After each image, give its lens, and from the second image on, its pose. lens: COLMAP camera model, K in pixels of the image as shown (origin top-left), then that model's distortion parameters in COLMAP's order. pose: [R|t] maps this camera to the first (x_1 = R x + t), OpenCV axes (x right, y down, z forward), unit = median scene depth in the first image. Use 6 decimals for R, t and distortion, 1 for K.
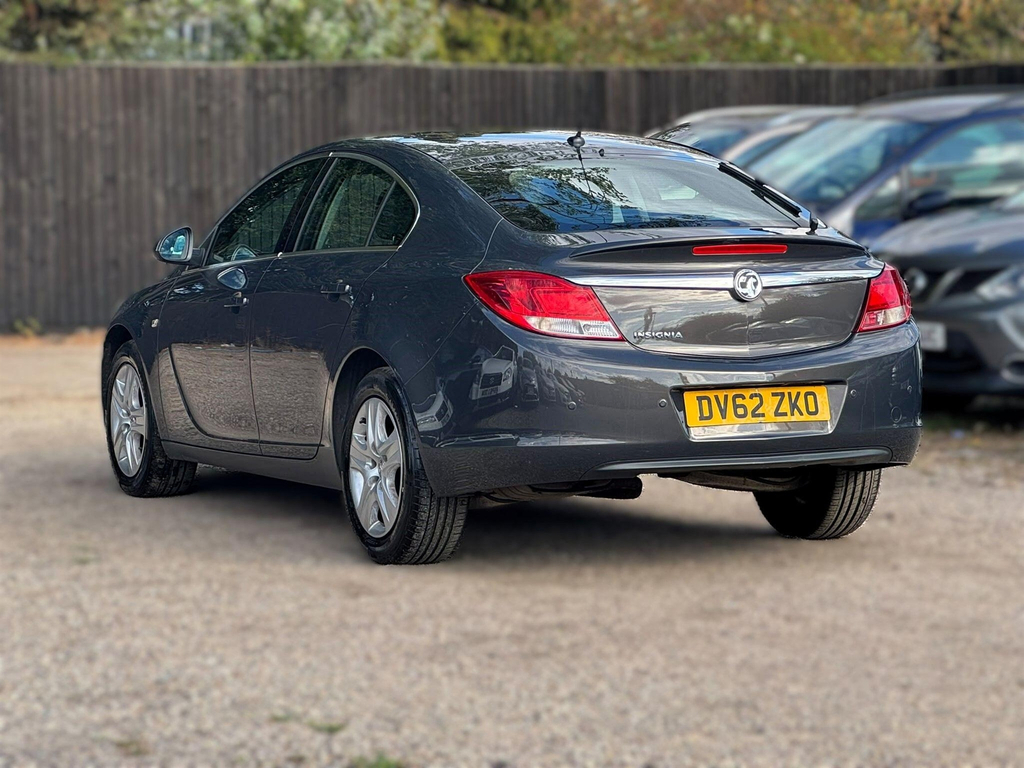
lens RADIAL K [[3145.5, 0, 497.4], [0, 3145.5, 383.4], [0, 0, 1]] dist [-0.419199, 12.052080]
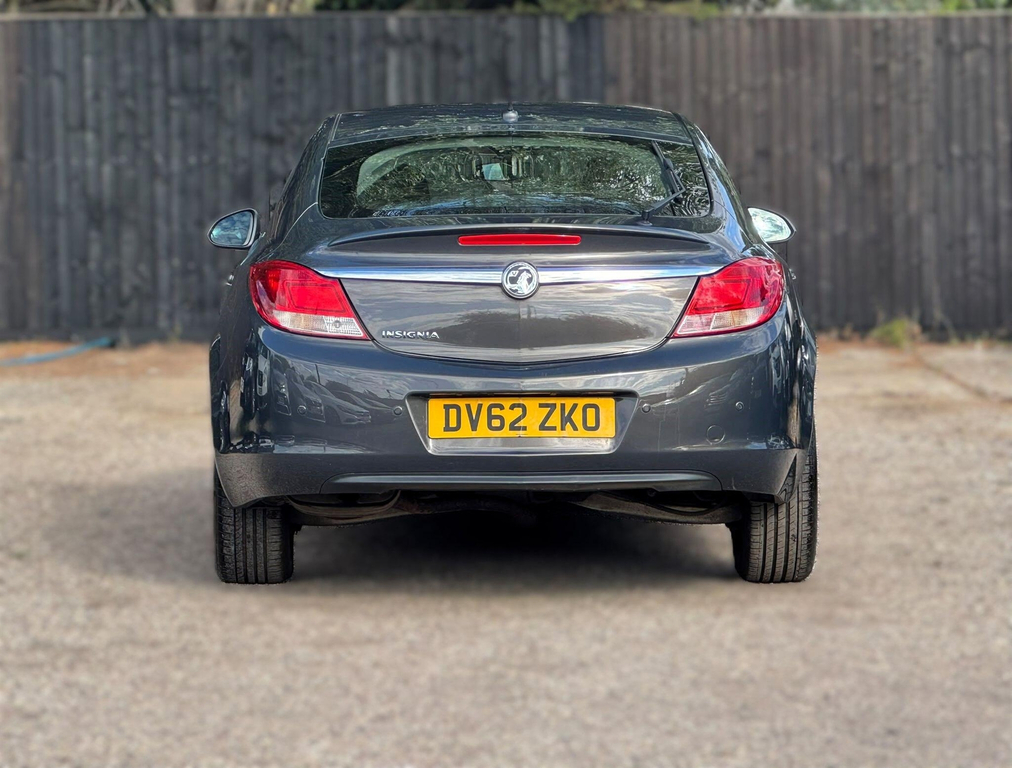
lens RADIAL K [[4140.8, 0, 506.0], [0, 4140.8, 384.0], [0, 0, 1]] dist [-0.832501, 32.260241]
pose [[0.918614, 0.028367, -0.394136, 0.510916], [-0.031428, 0.999505, -0.001311, -0.000643], [0.393904, 0.013591, 0.919051, -0.065751]]
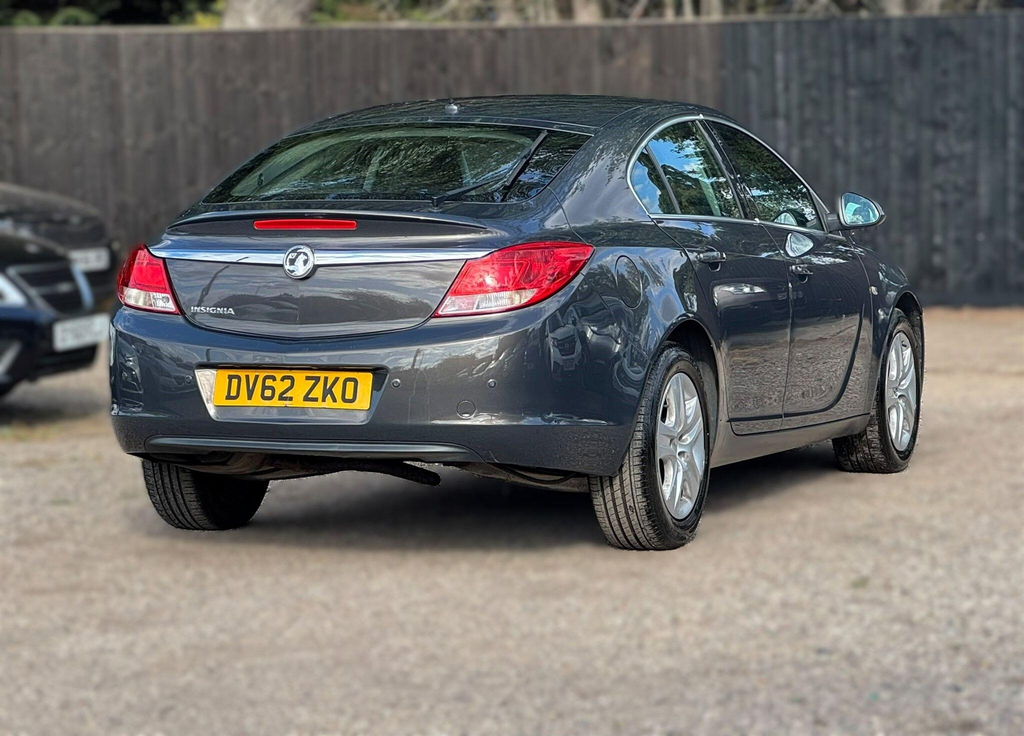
lens RADIAL K [[3379.6, 0, 512.0], [0, 3379.6, 368.0], [0, 0, 1]] dist [-0.480406, 14.058111]
pose [[0.695956, 0.053973, -0.716053, 0.821076], [-0.048180, 0.998434, 0.028430, -0.030037], [0.716466, 0.014714, 0.697467, 0.318156]]
